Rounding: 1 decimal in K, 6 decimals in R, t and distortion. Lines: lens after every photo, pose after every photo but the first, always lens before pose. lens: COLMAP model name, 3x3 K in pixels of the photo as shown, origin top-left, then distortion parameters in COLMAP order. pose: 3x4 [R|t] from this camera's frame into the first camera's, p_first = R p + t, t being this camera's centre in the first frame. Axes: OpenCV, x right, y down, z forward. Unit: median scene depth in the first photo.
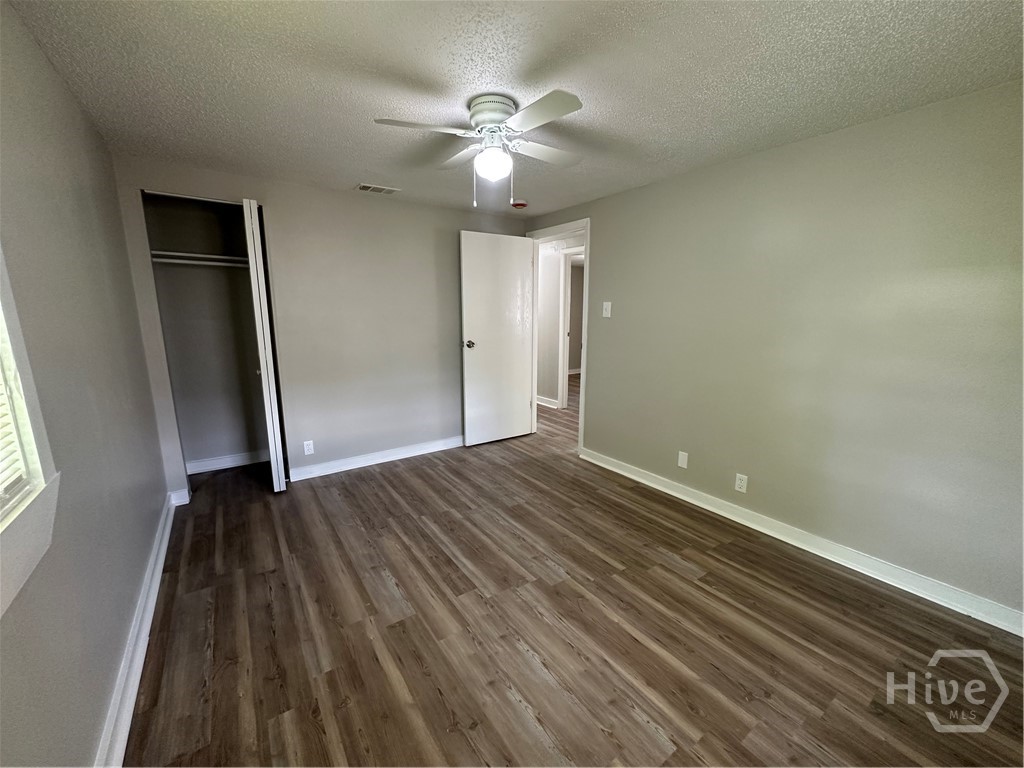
lens RADIAL K [[409.8, 0, 512.0], [0, 409.8, 384.0], [0, 0, 1]] dist [-0.002663, 0.000644]
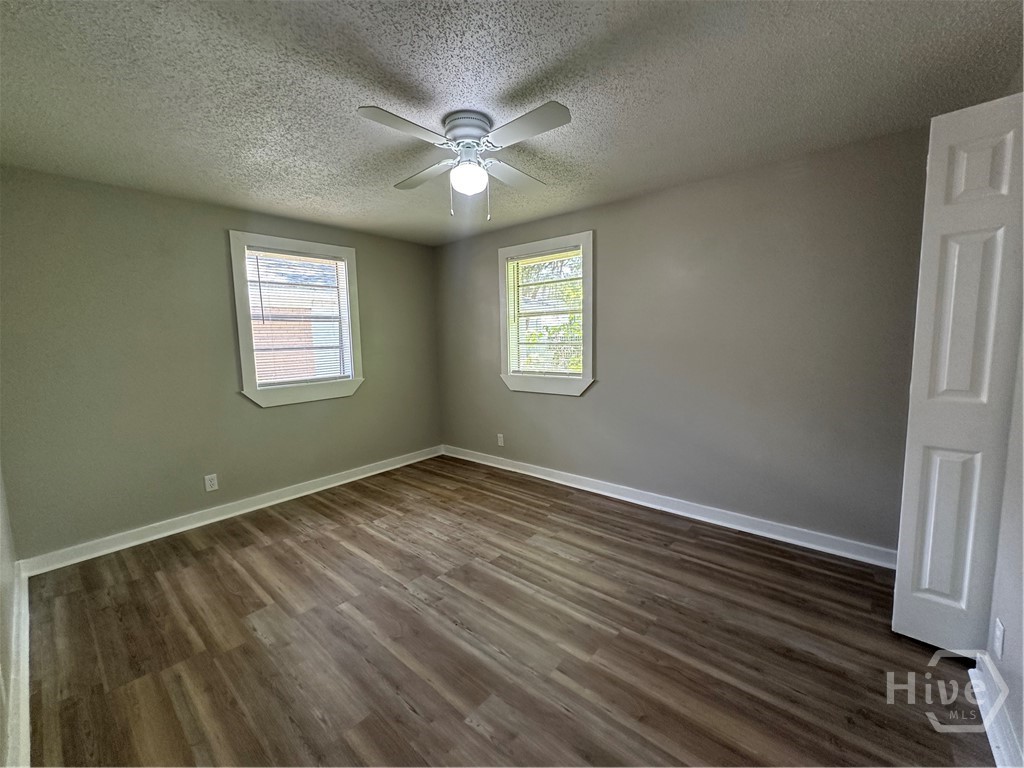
lens RADIAL K [[409.8, 0, 512.0], [0, 409.8, 384.0], [0, 0, 1]] dist [-0.002663, 0.000644]
pose [[-0.968135, 0.046018, -0.246163, 0.110709], [-0.026563, 0.958555, 0.283666, -0.310374], [0.249015, 0.281166, -0.926789, 1.905908]]
